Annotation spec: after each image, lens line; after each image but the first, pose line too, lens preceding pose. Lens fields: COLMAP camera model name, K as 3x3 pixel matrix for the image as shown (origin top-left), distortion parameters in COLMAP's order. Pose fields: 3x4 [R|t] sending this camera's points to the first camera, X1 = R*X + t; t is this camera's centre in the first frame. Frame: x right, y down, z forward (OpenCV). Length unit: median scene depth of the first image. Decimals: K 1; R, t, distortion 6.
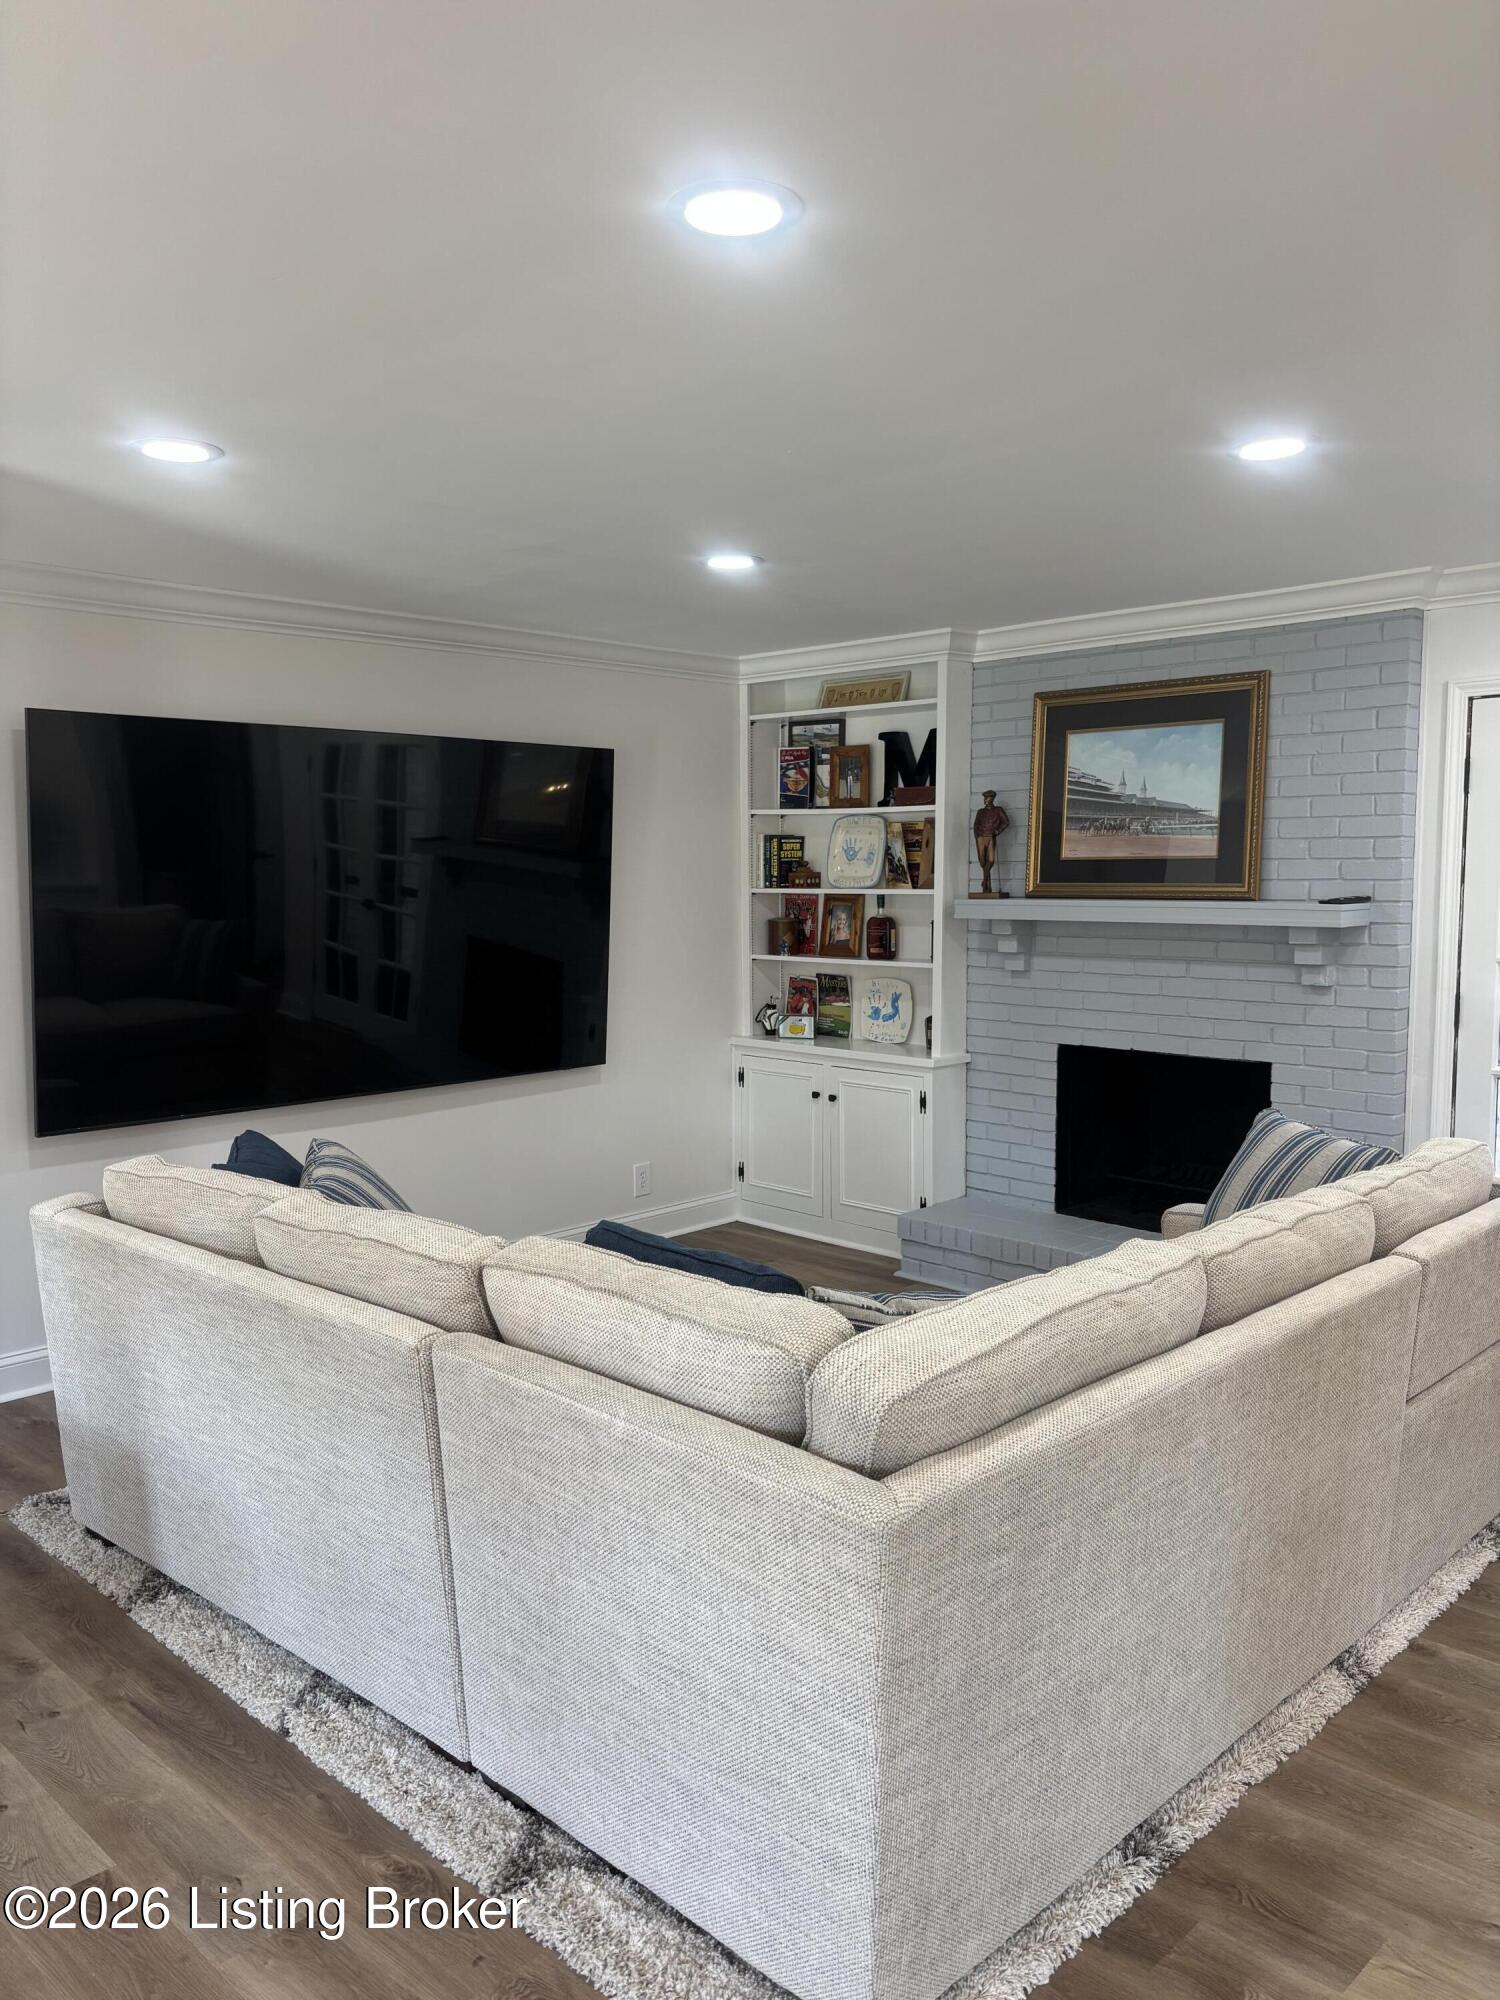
lens RADIAL K [[1474.8, 0, 729.2], [0, 1474.8, 1005.9], [0, 0, 1]] dist [0.003199, -0.016770]
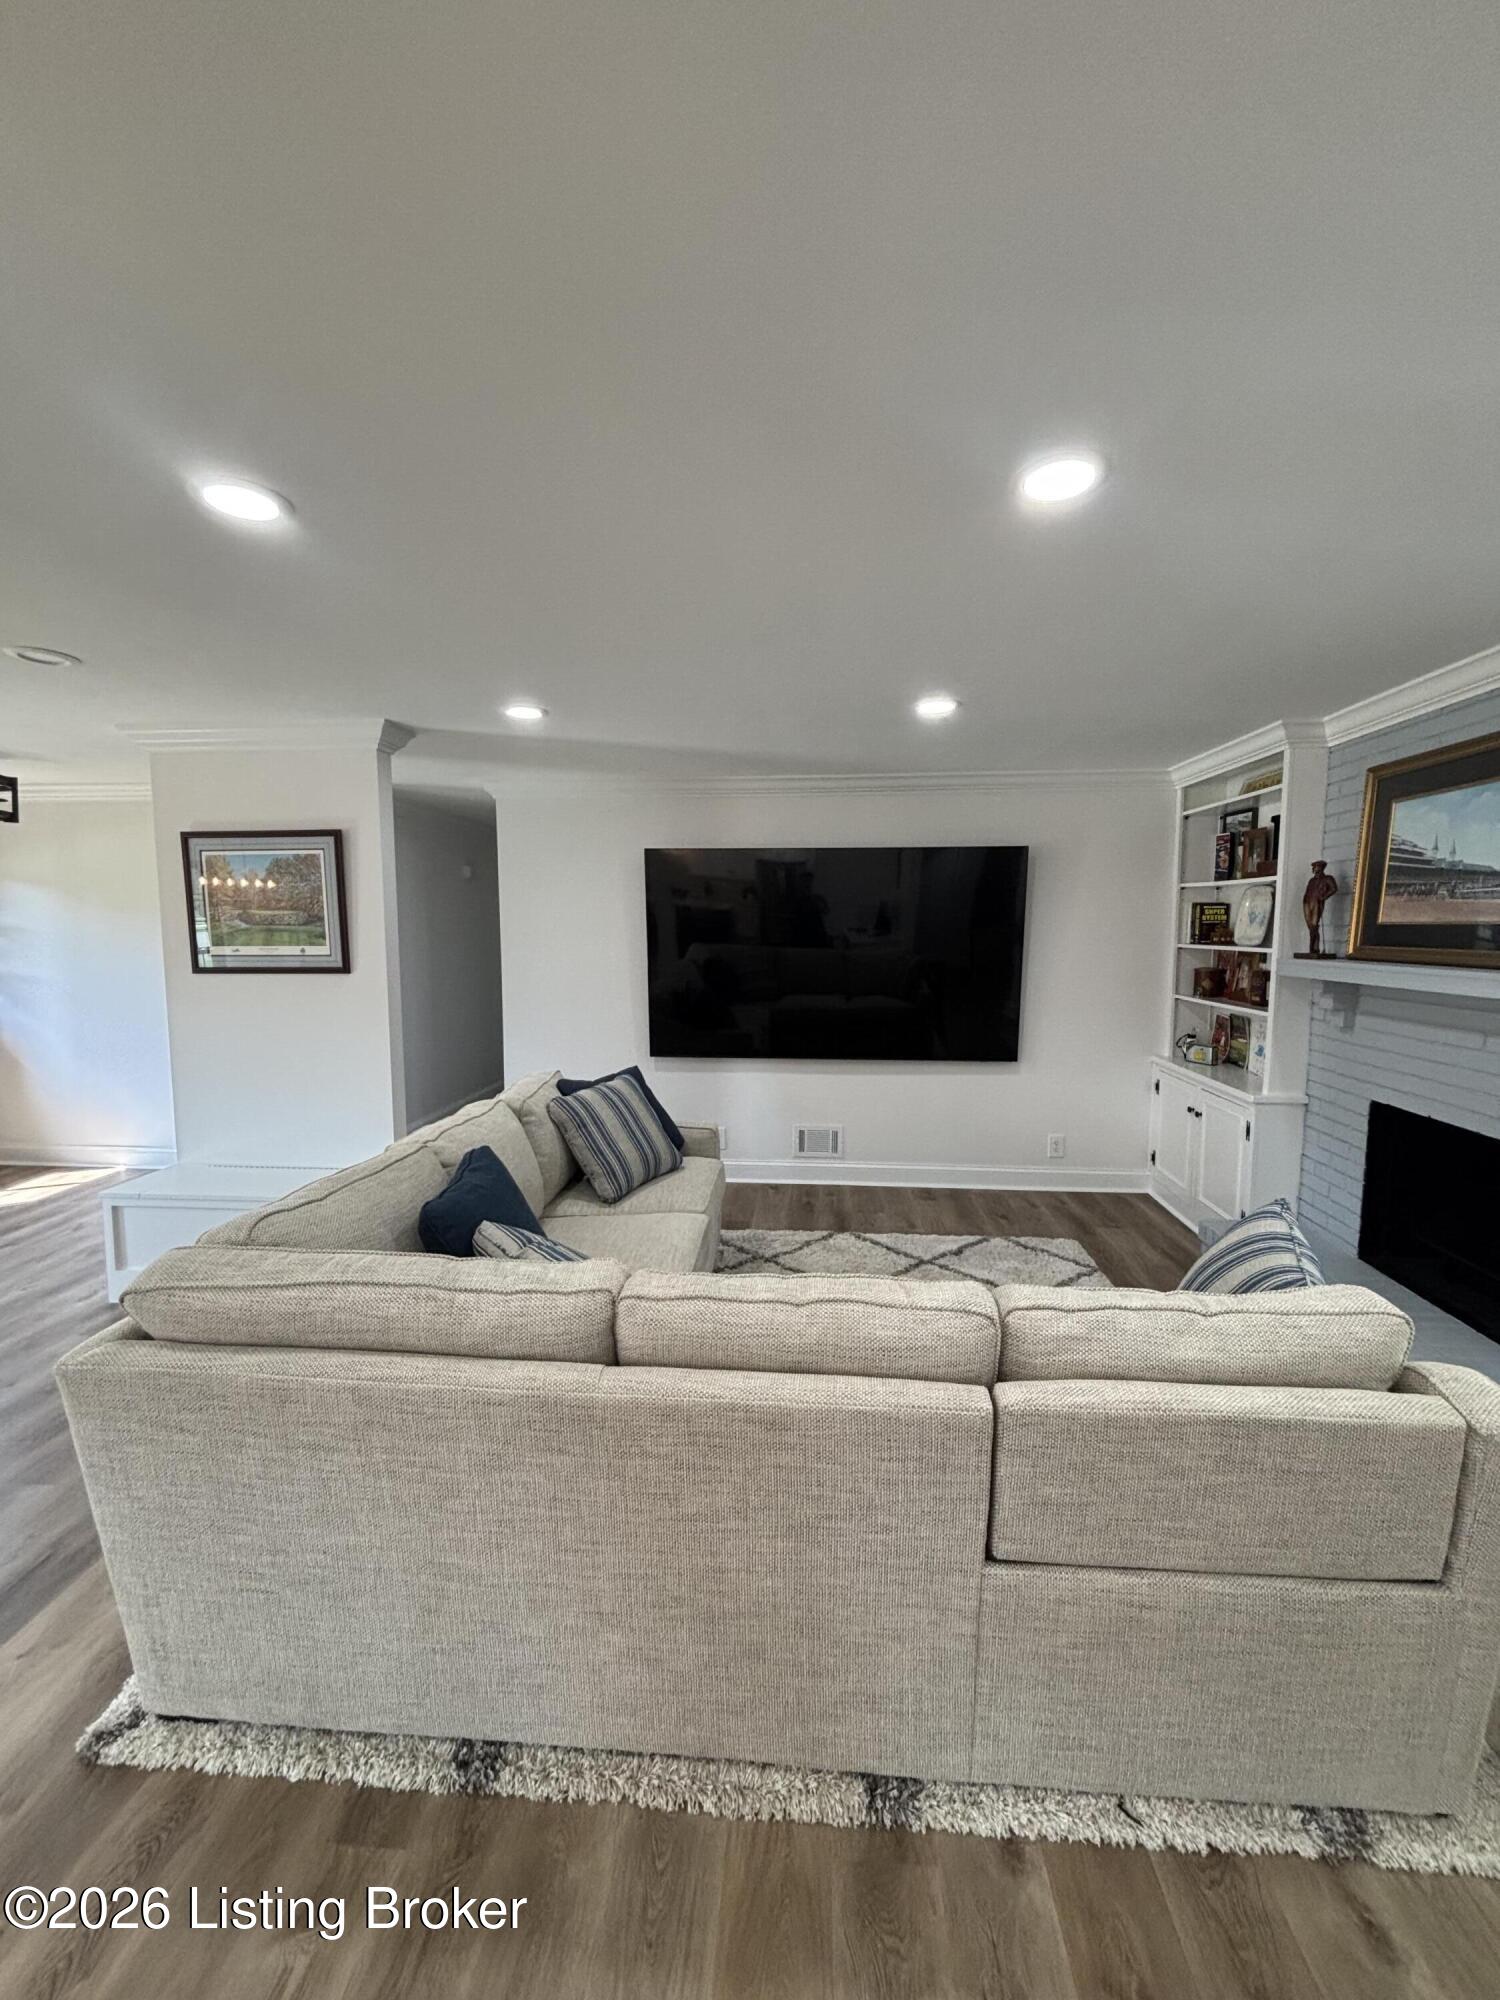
lens RADIAL K [[810.4, 0, 765.7], [0, 810.4, 994.5], [0, 0, 1]] dist [-0.003467, 0.000415]
pose [[0.666665, 0.069564, -0.742105, 0.355117], [-0.074192, 0.996884, 0.026797, -0.032027], [0.741656, 0.037194, 0.669748, 0.290107]]
